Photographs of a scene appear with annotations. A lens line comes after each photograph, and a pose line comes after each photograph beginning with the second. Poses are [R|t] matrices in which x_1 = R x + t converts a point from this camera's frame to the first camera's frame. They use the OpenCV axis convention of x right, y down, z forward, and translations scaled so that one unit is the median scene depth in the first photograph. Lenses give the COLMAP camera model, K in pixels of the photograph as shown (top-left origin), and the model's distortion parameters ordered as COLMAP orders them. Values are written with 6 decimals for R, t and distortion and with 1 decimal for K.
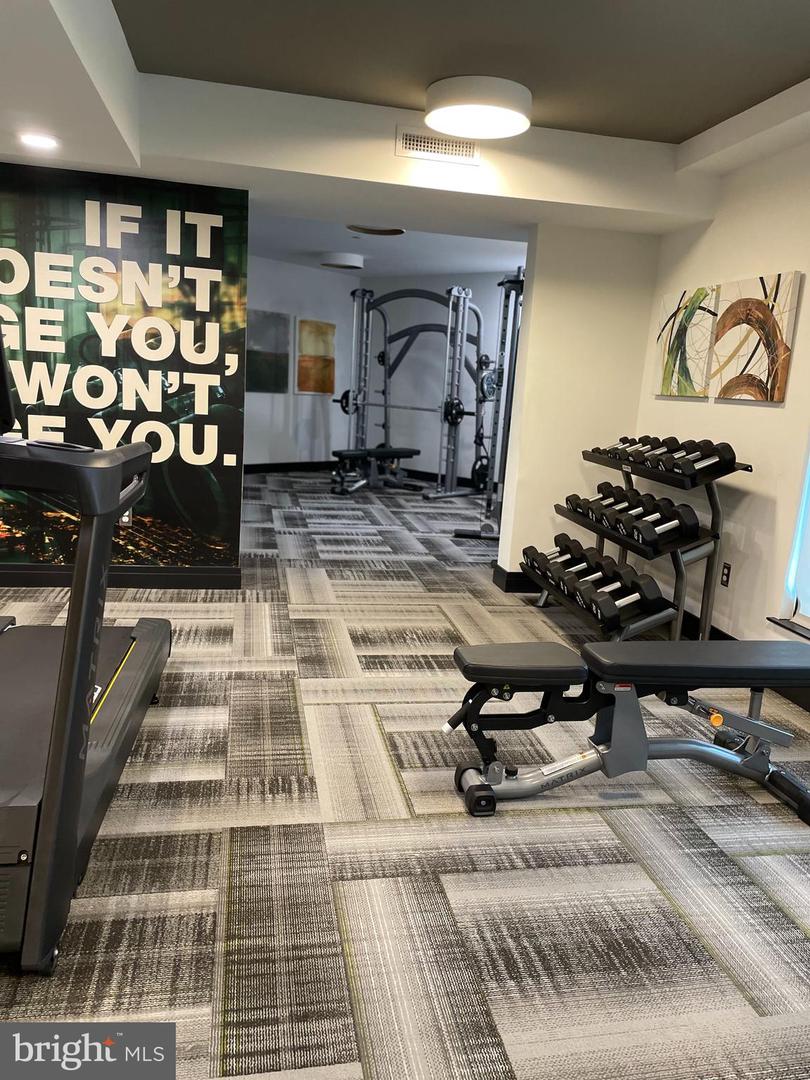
lens RADIAL K [[810.2, 0, 408.7], [0, 810.2, 541.2], [0, 0, 1]] dist [0.046195, -0.022825]
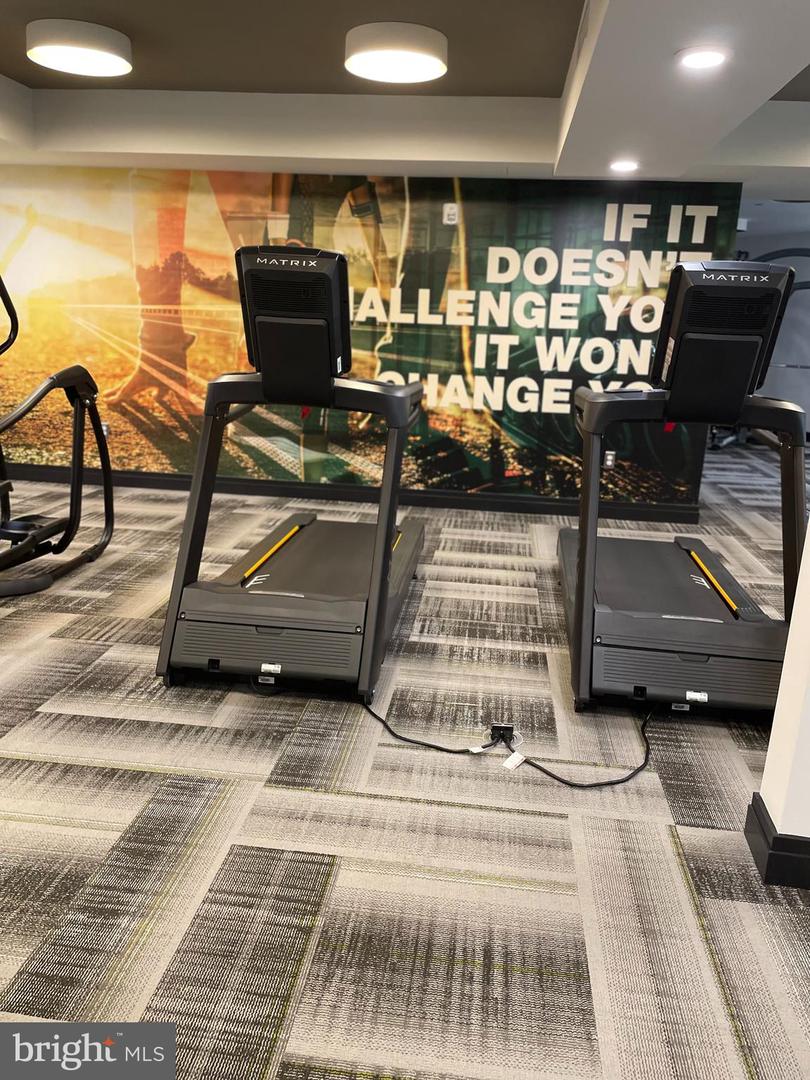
lens RADIAL K [[810.2, 0, 403.1], [0, 810.2, 538.9], [0, 0, 1]] dist [0.046195, -0.022825]
pose [[0.953067, 0.049686, -0.298655, -0.284497], [-0.036296, 0.998079, 0.050218, 0.039148], [0.300576, -0.037021, 0.953039, -0.285276]]
